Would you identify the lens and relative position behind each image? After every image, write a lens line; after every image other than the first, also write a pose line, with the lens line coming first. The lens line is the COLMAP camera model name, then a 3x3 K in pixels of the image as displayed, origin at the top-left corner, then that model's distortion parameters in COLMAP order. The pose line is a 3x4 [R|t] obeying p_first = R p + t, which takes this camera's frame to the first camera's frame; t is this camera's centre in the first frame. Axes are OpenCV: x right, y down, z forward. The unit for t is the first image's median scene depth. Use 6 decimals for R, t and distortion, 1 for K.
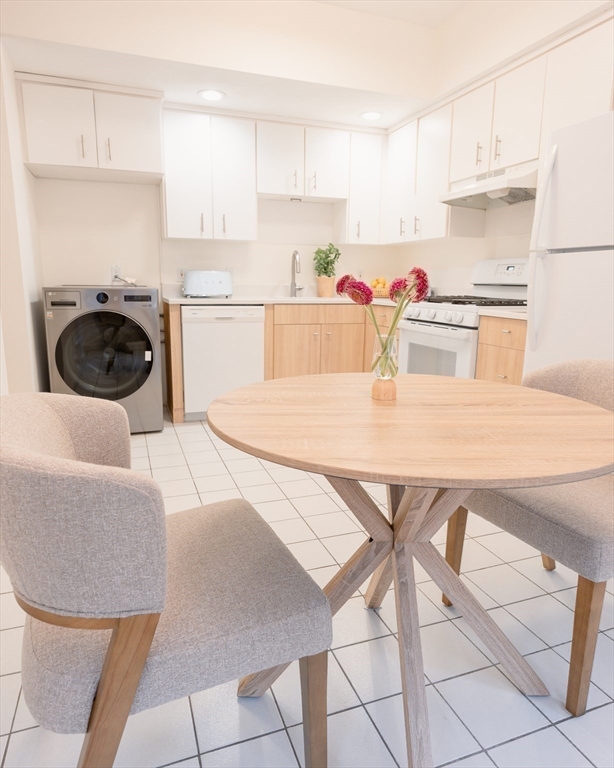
lens RADIAL K [[516.2, 0, 307.7], [0, 516.2, 385.2], [0, 0, 1]] dist [-0.016289, 0.014893]
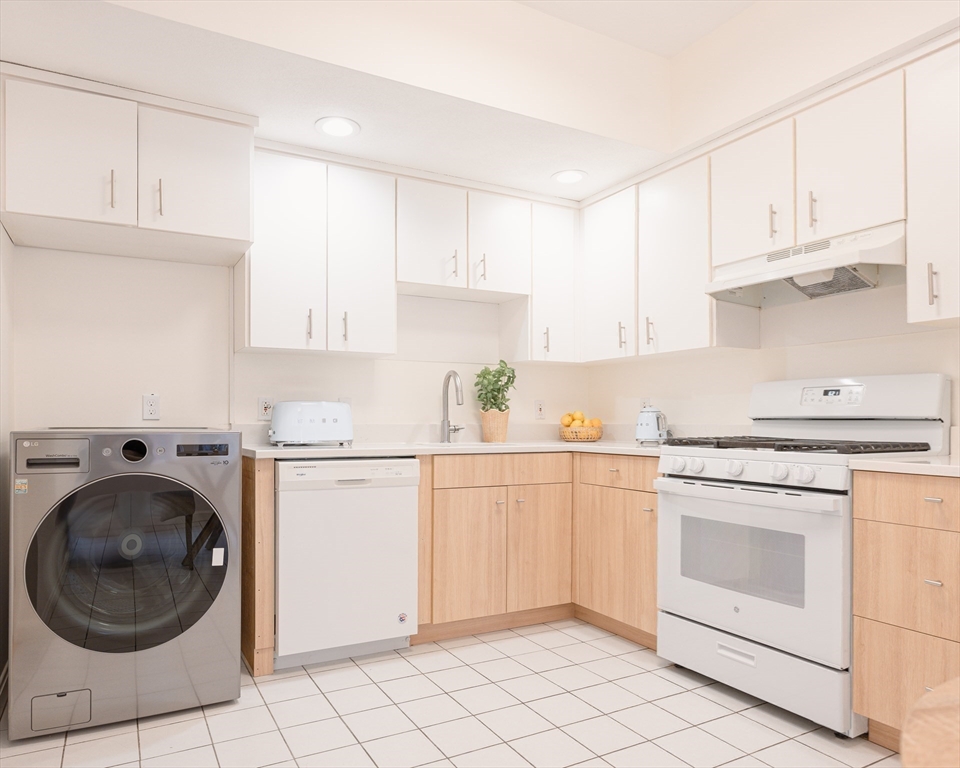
lens RADIAL K [[645.2, 0, 476.7], [0, 645.2, 420.0], [0, 0, 1]] dist [-0.016289, 0.014893]
pose [[0.986620, -0.009868, 0.162740, -0.142724], [0.041954, 0.979919, -0.194934, -0.050736], [-0.157548, 0.199153, 0.967221, 0.269439]]
